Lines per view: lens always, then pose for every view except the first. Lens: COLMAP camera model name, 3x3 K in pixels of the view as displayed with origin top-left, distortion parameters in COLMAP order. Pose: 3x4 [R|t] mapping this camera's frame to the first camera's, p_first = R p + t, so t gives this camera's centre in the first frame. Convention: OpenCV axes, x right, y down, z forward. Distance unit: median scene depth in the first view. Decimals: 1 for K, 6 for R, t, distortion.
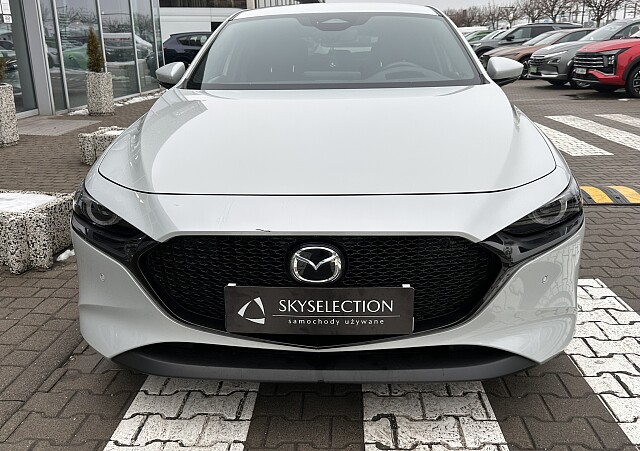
lens RADIAL K [[593.3, 0, 318.4], [0, 593.3, 223.9], [0, 0, 1]] dist [0.010751, 0.000000]
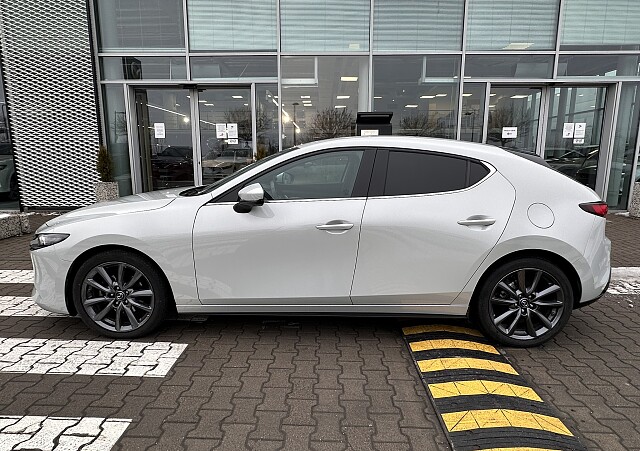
lens RADIAL K [[398.7, 0, 320.5], [0, 398.7, 228.3], [0, 0, 1]] dist [-0.004792, 0.003224]
pose [[0.027809, 0.179879, -0.983296, 1.852593], [-0.287083, 0.943673, 0.164512, -0.596502], [0.957502, 0.277713, 0.077883, 1.833332]]
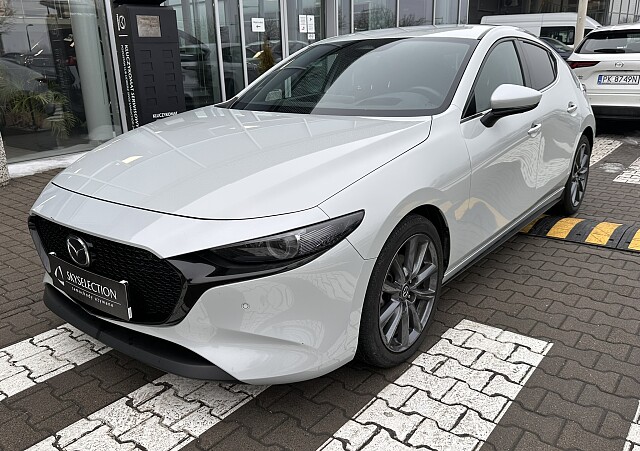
lens RADIAL K [[525.3, 0, 321.3], [0, 525.3, 229.5], [0, 0, 1]] dist [-0.002448, -0.009583]
pose [[0.822773, 0.175297, -0.540662, 0.929515], [-0.152929, 0.984448, 0.086459, -0.141701], [0.547410, 0.011547, 0.836785, 0.261946]]
